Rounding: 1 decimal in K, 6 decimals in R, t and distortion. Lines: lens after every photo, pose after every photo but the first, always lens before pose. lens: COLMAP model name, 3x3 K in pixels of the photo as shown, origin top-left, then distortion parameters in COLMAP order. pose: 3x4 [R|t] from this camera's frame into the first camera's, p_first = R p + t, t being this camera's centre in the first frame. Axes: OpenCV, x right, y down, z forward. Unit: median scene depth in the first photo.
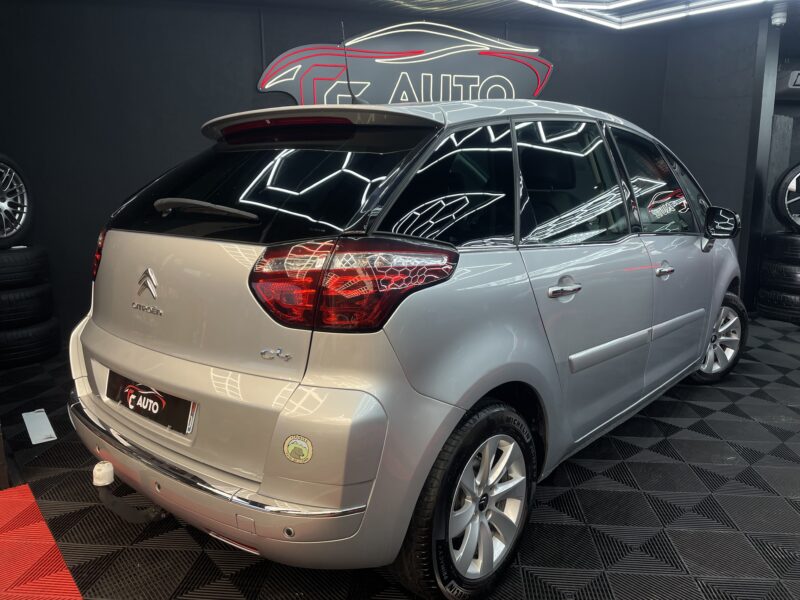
lens RADIAL K [[591.3, 0, 400.0], [0, 591.3, 300.0], [0, 0, 1]] dist [0.109036, -0.150424]
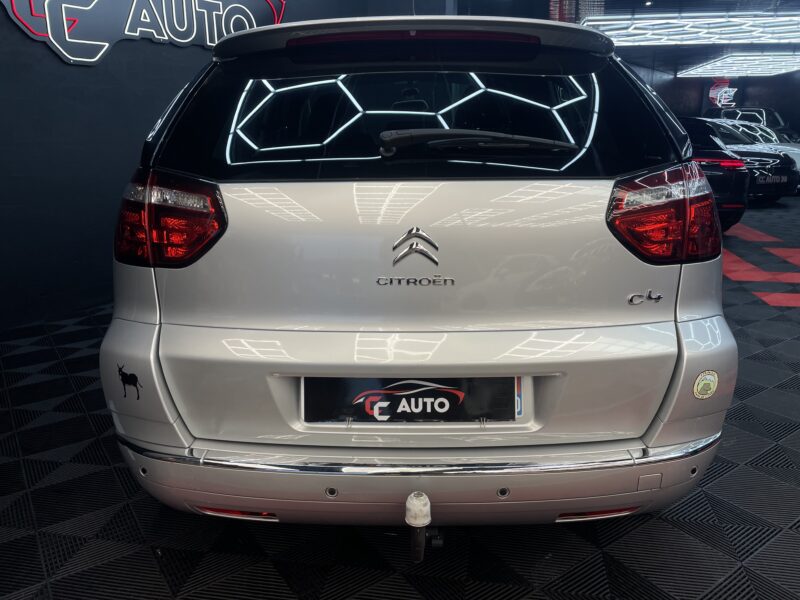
lens RADIAL K [[591.3, 0, 400.0], [0, 591.3, 300.0], [0, 0, 1]] dist [0.109036, -0.150424]
pose [[0.767544, -0.177714, 0.615869, -0.949947], [0.129648, 0.983982, 0.122359, -0.058814], [-0.627749, -0.014069, 0.778289, 0.462785]]
